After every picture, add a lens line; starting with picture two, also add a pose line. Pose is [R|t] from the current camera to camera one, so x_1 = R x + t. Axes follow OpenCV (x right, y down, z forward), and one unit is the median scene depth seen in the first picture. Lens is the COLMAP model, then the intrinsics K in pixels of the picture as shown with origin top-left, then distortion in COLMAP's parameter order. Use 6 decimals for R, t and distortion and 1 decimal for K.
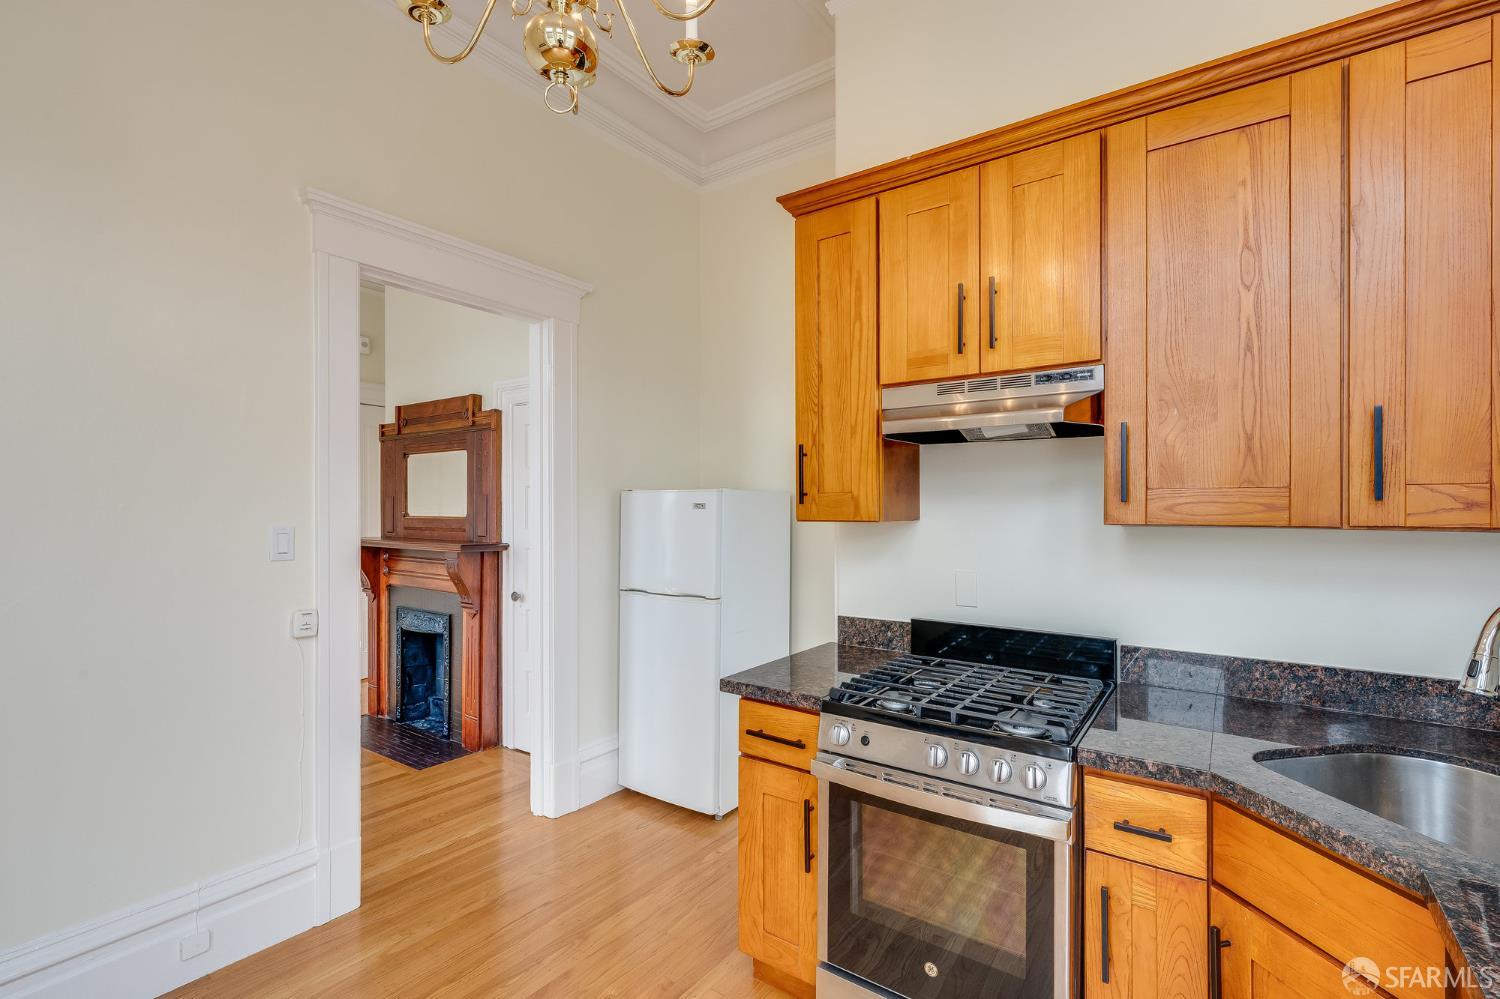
lens RADIAL K [[702.0, 0, 747.6], [0, 702.0, 504.0], [0, 0, 1]] dist [-0.000072, -0.000218]
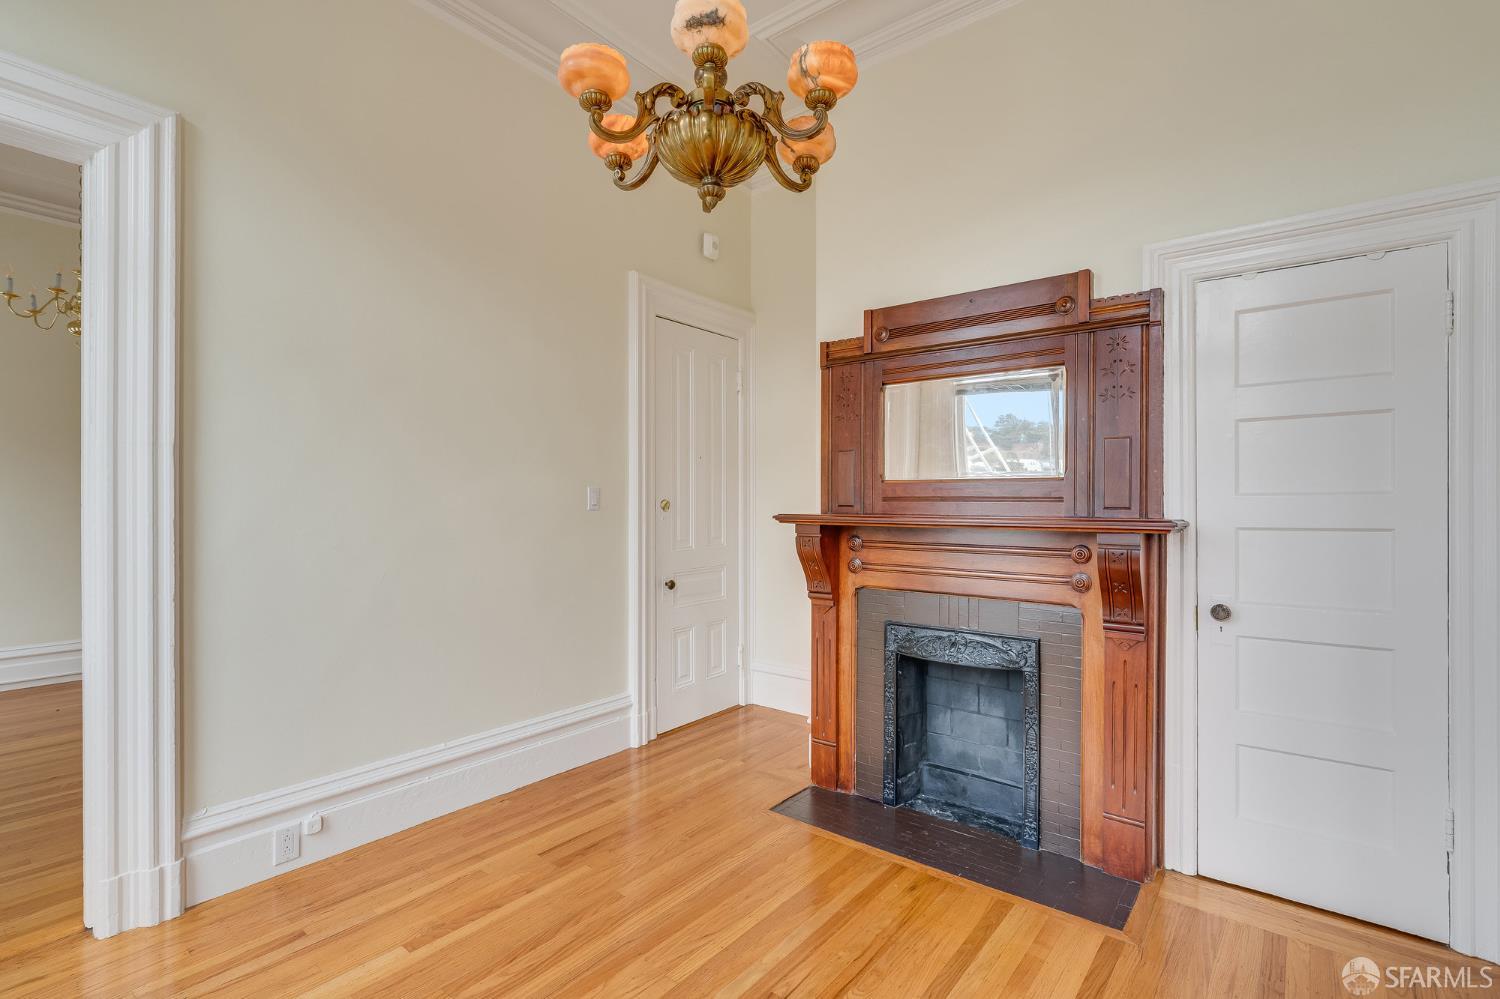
lens RADIAL K [[702.0, 0, 747.6], [0, 702.0, 504.0], [0, 0, 1]] dist [-0.000072, -0.000218]
pose [[0.998995, 0.005862, -0.044434, -0.587559], [-0.005811, 0.999982, 0.001283, 0.039358], [0.044441, -0.001024, 0.999012, 0.356102]]
